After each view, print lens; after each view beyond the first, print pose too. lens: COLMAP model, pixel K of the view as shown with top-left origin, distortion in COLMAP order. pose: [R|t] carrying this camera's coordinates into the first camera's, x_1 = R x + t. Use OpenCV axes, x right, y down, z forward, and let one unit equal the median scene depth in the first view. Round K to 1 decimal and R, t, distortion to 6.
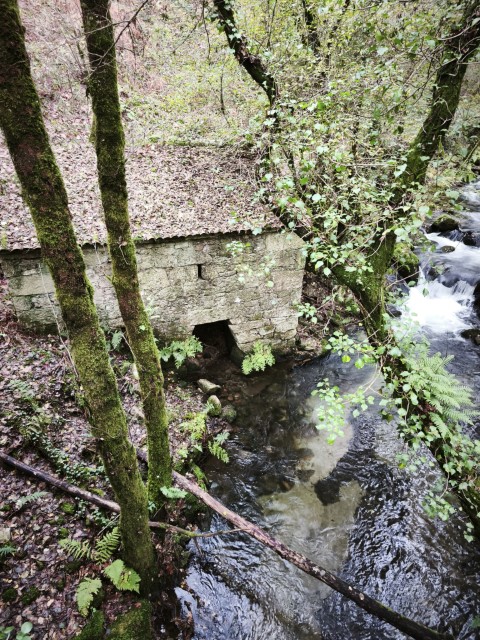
lens RADIAL K [[413.7, 0, 240.0], [0, 413.7, 320.0], [0, 0, 1]] dist [0.066246, -0.039621]
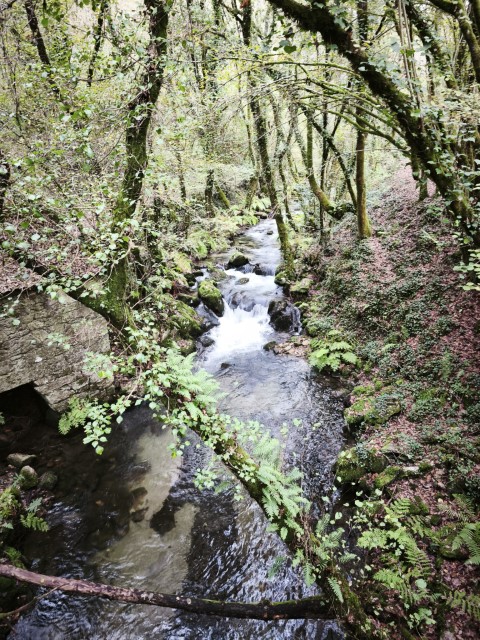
lens RADIAL K [[413.7, 0, 240.0], [0, 413.7, 320.0], [0, 0, 1]] dist [0.066246, -0.039621]
pose [[0.912707, -0.183325, 0.365182, 0.077831], [0.227758, 0.970245, -0.082170, 0.047490], [-0.339252, 0.158170, 0.927303, -0.068284]]
